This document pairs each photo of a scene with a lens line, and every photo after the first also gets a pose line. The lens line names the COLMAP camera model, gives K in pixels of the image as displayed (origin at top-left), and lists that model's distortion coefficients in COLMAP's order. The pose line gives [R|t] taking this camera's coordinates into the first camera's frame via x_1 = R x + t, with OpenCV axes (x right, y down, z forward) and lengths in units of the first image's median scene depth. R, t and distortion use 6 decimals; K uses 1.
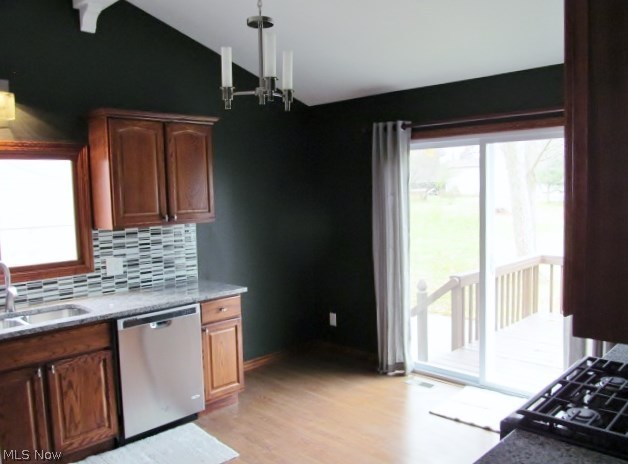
lens RADIAL K [[546.6, 0, 313.3], [0, 546.6, 232.7], [0, 0, 1]] dist [-0.047097, 0.001231]
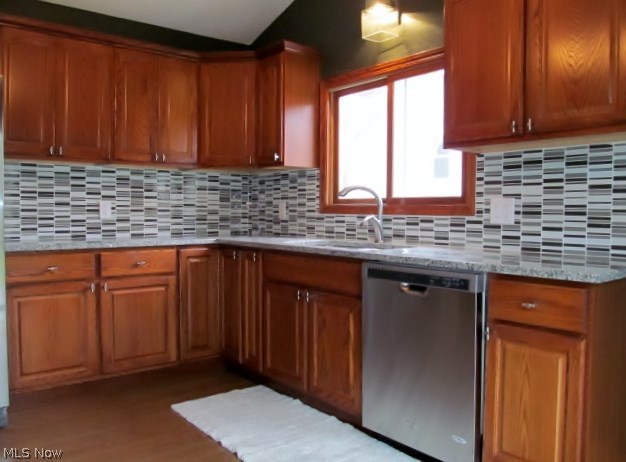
lens RADIAL K [[544.9, 0, 312.0], [0, 544.9, 233.6], [0, 0, 1]] dist [-0.047097, 0.001231]
pose [[-0.156554, 0.066031, -0.985460, 0.329859], [-0.079127, 0.993717, 0.079155, 0.055257], [0.984495, 0.090369, -0.150346, 0.873885]]
